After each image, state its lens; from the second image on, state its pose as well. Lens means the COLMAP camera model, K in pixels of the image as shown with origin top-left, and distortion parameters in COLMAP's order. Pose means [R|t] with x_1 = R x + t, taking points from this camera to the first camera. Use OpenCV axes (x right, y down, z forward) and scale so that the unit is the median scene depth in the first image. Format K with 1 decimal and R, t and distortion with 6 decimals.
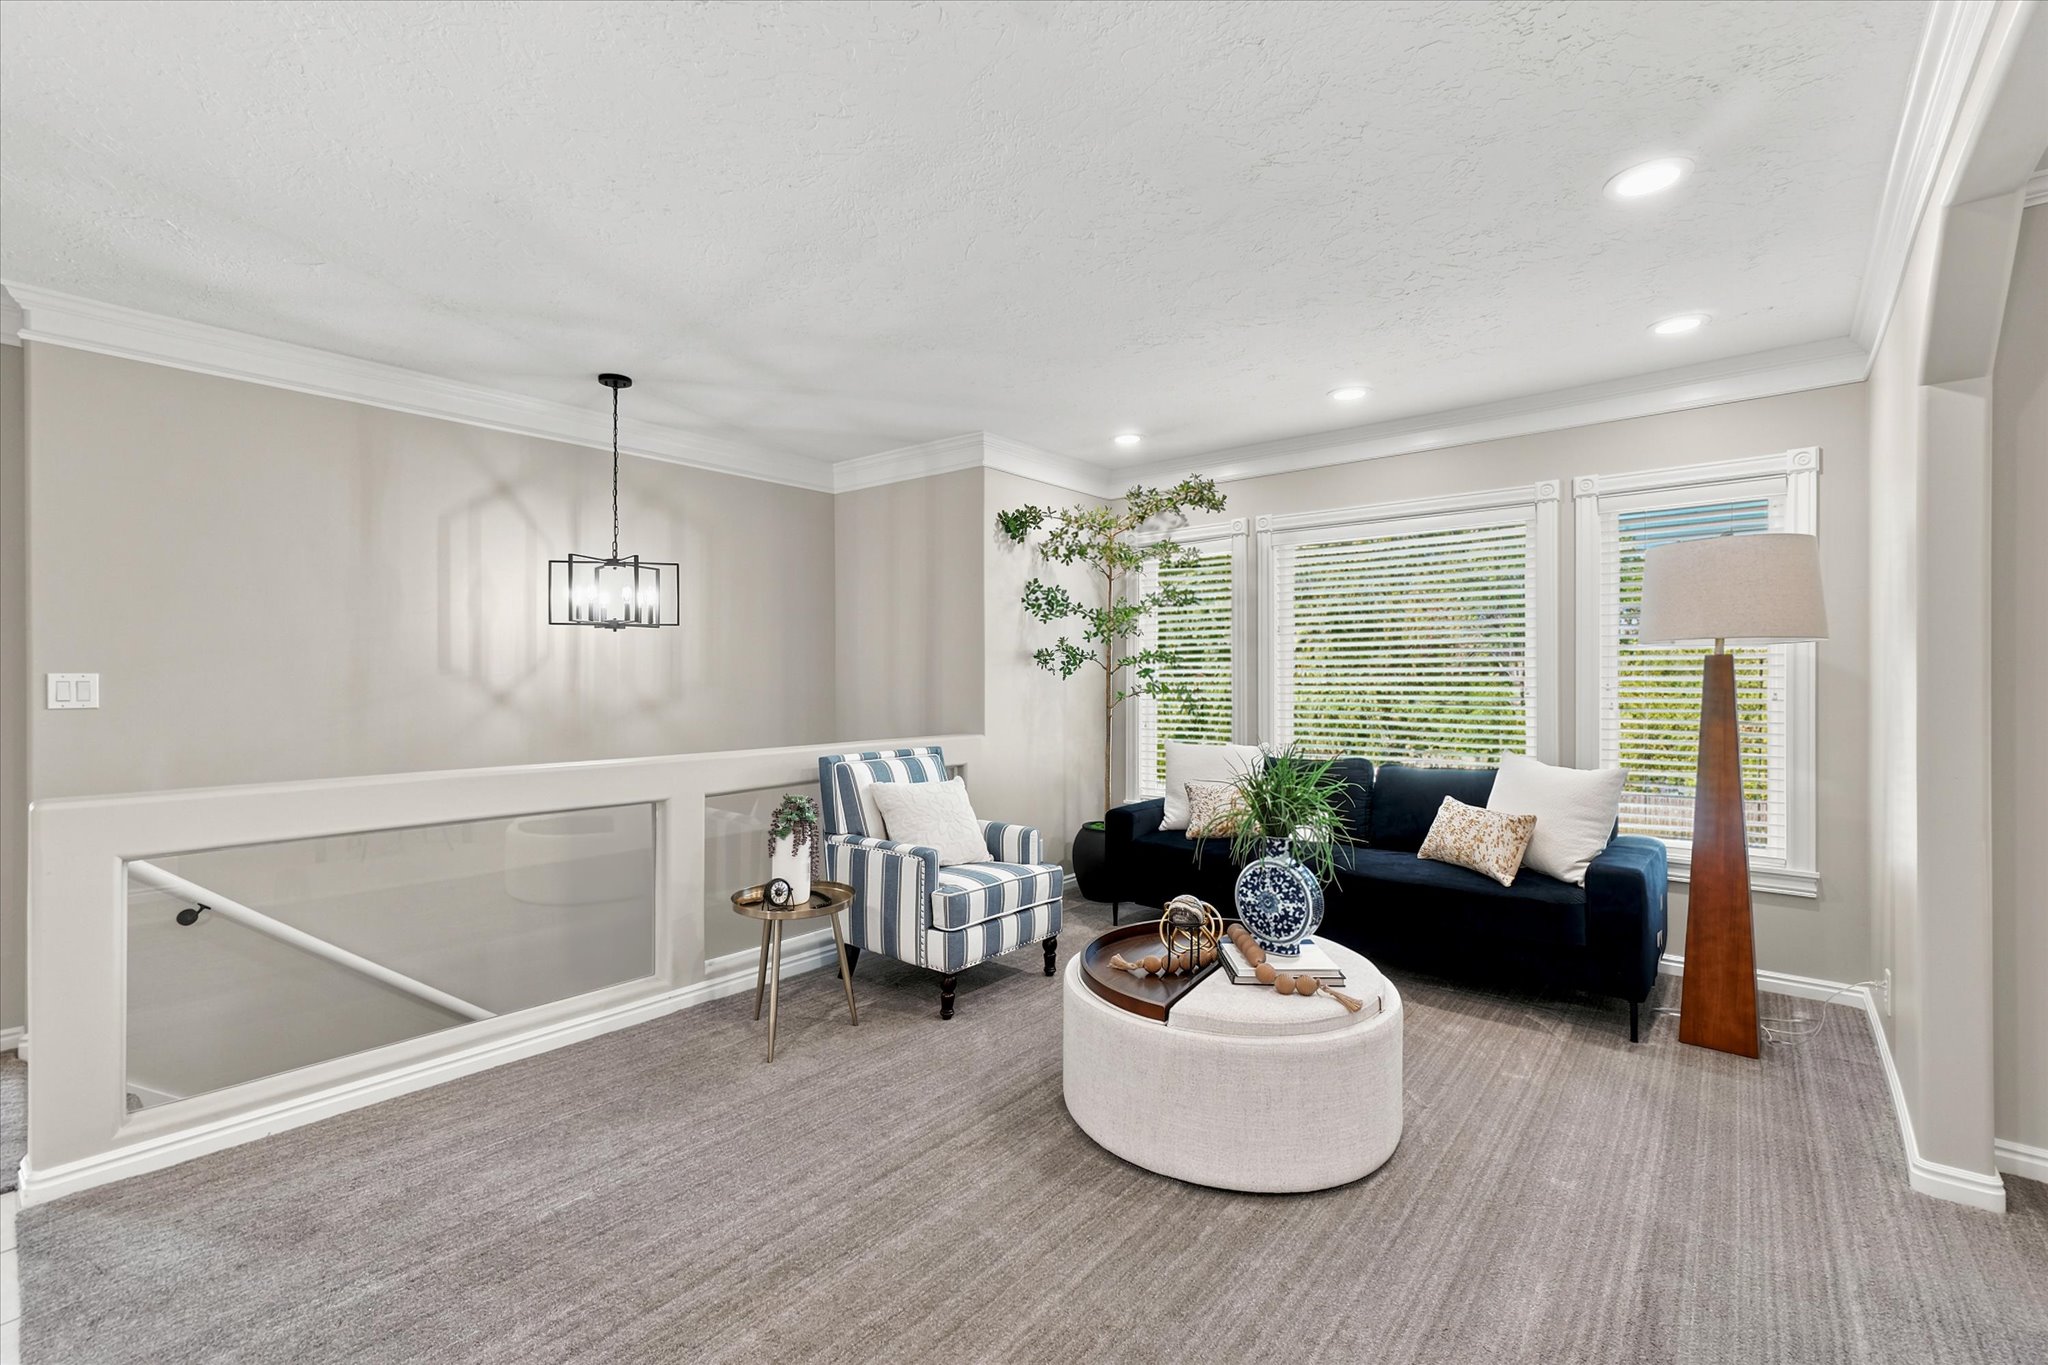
lens RADIAL K [[920.1, 0, 996.0], [0, 920.1, 670.8], [0, 0, 1]] dist [-0.000540, 0.002072]
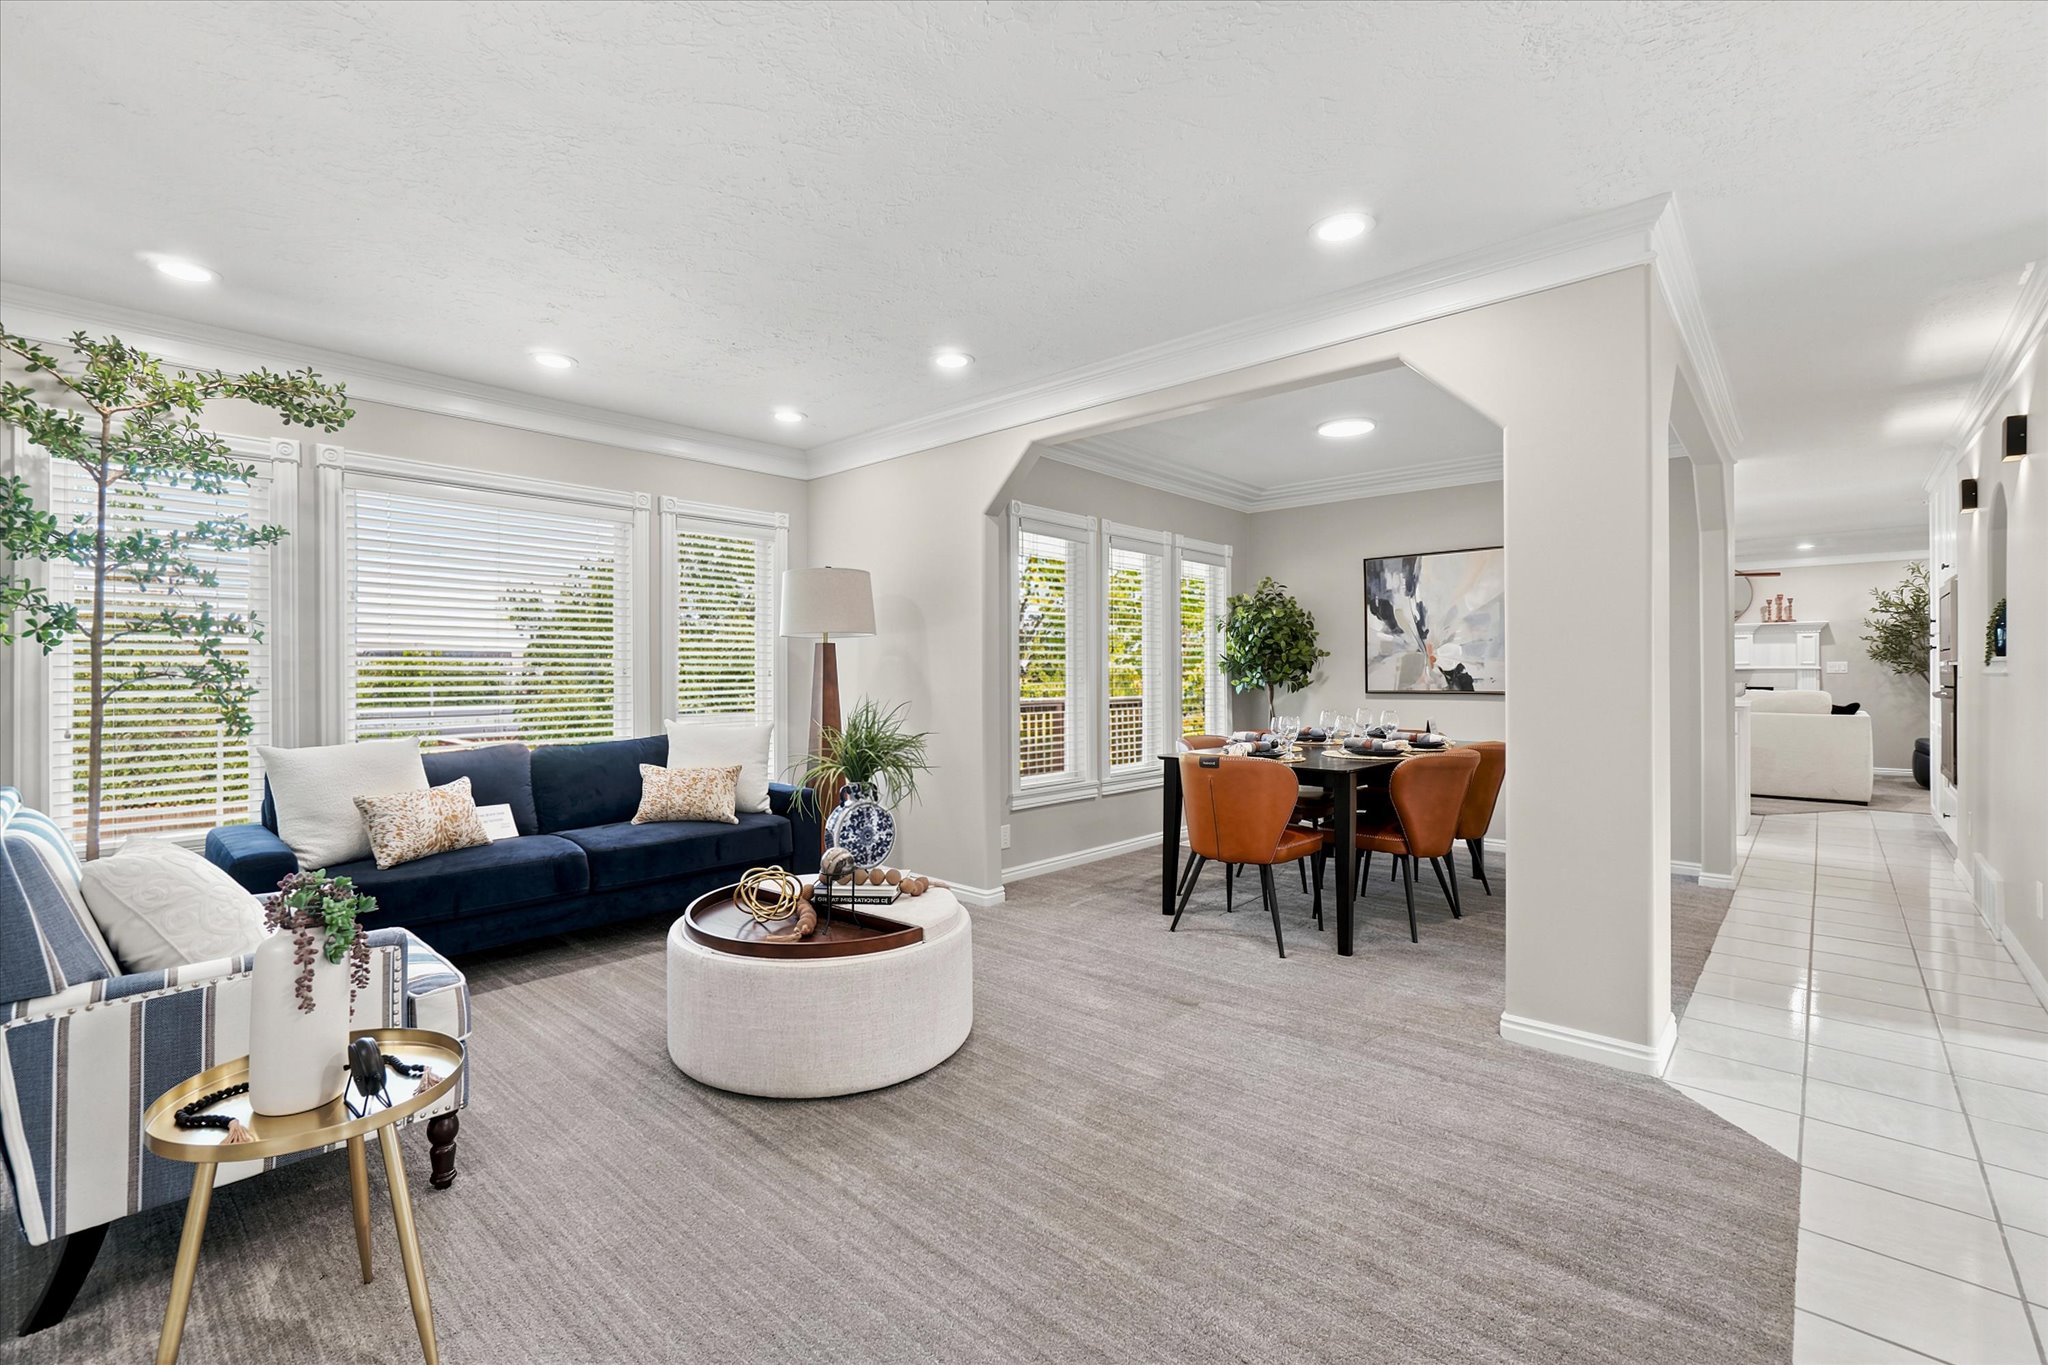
lens RADIAL K [[920.1, 0, 1013.8], [0, 920.1, 676.0], [0, 0, 1]] dist [-0.000540, 0.002072]
pose [[-0.005993, -0.001840, 0.999980, -0.599748], [0.000671, 0.999998, 0.001844, 0.027913], [-0.999982, 0.000682, -0.005992, 0.546474]]
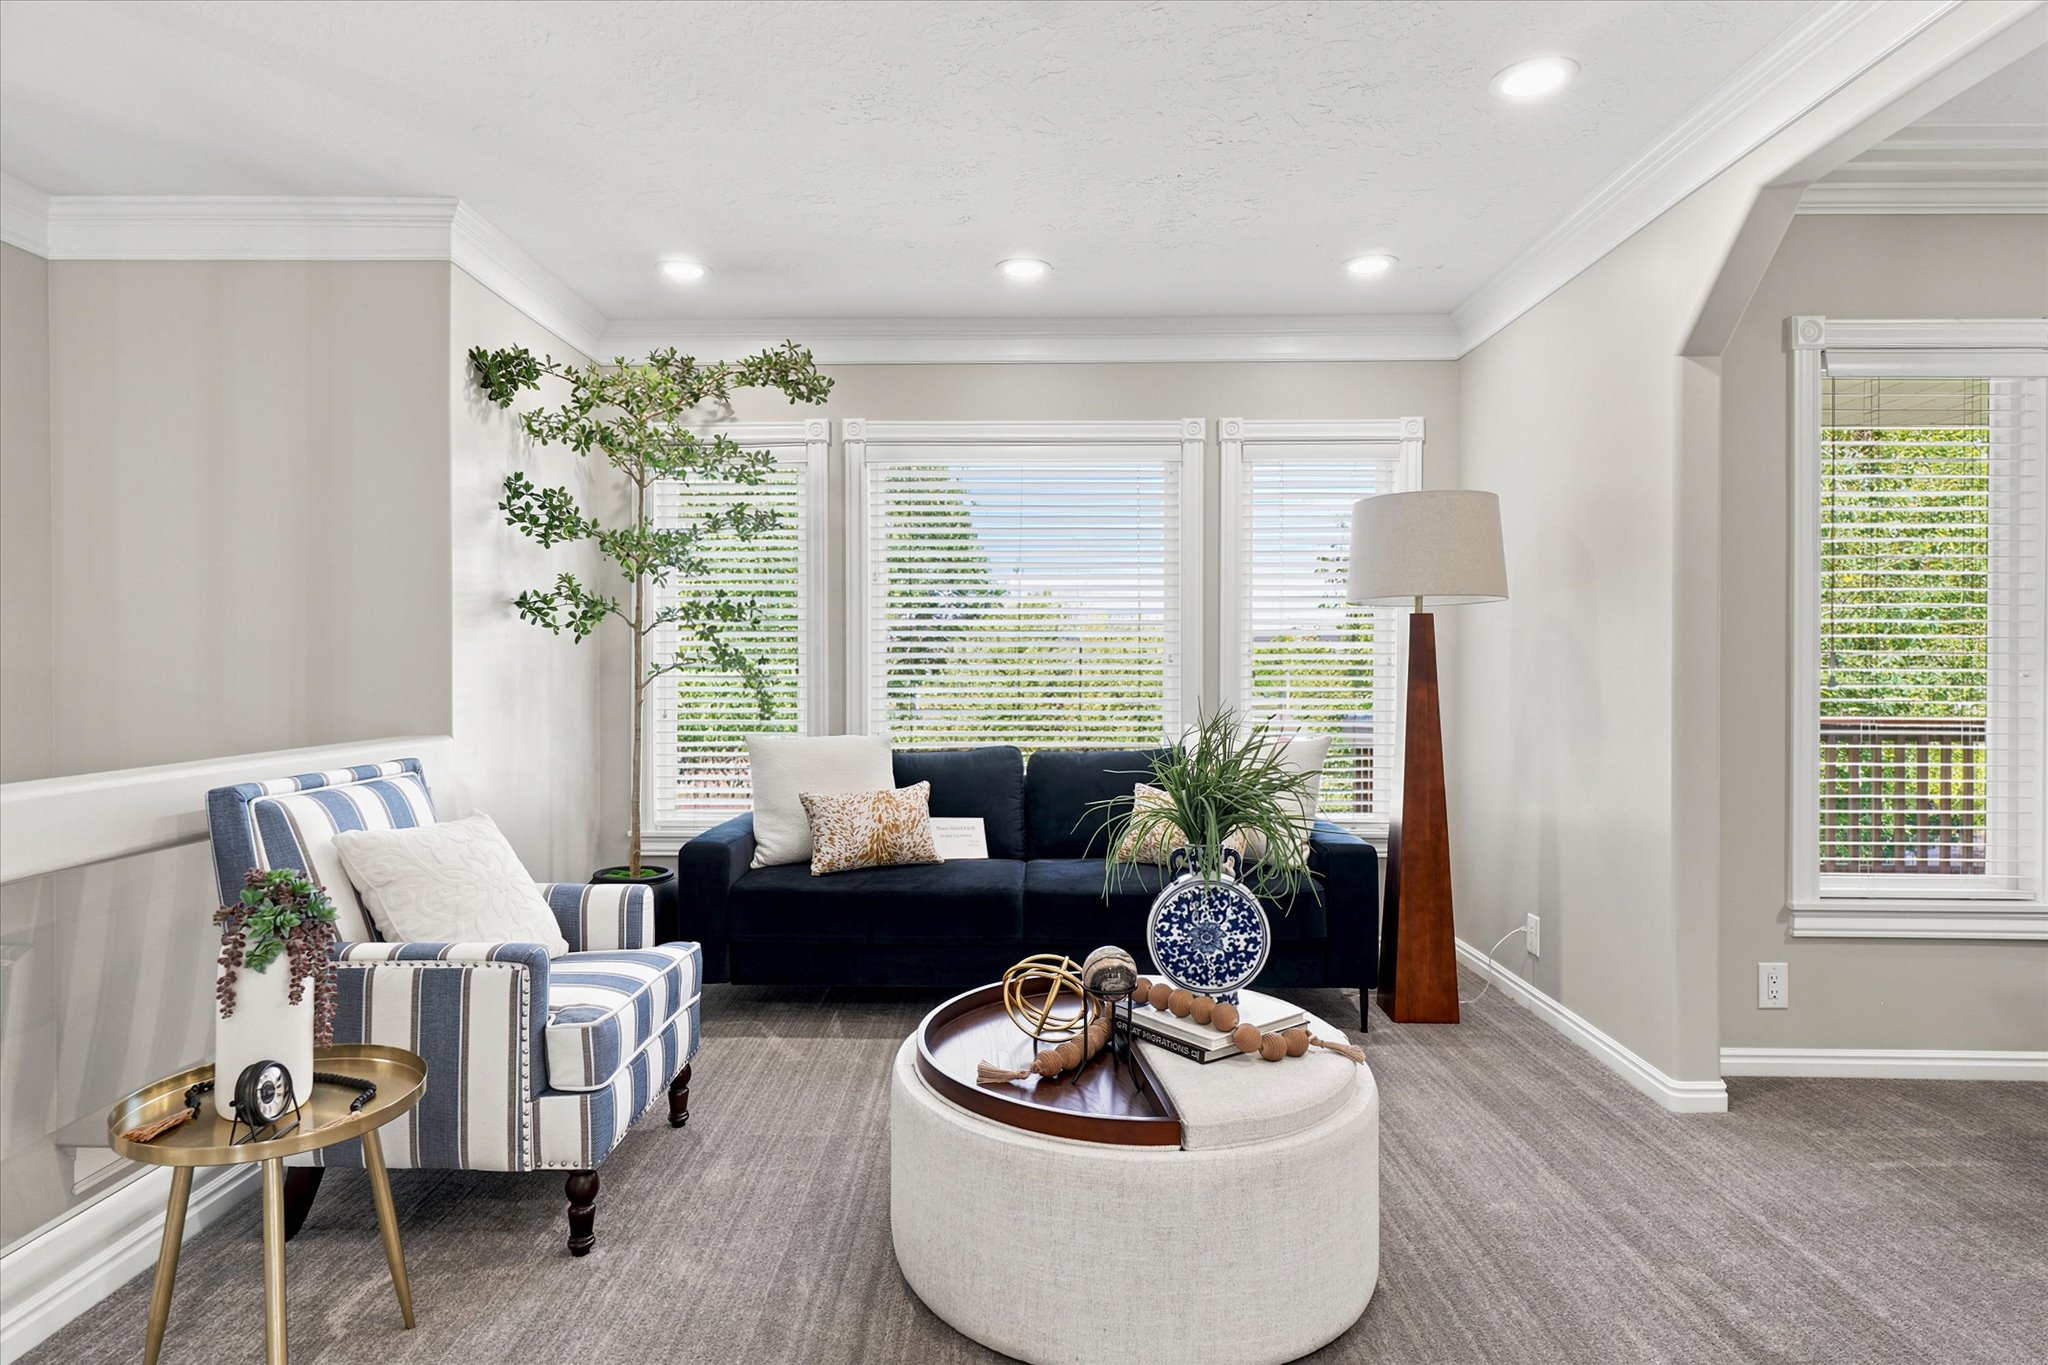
lens RADIAL K [[1162.6, 0, 1005.8], [0, 1162.6, 669.5], [0, 0, 1]] dist [-0.000263, -0.002941]
pose [[0.759662, -0.001637, 0.650316, -0.267881], [-0.004050, 0.999966, 0.007249, 0.026697], [-0.650306, -0.008141, 0.759629, 0.283923]]
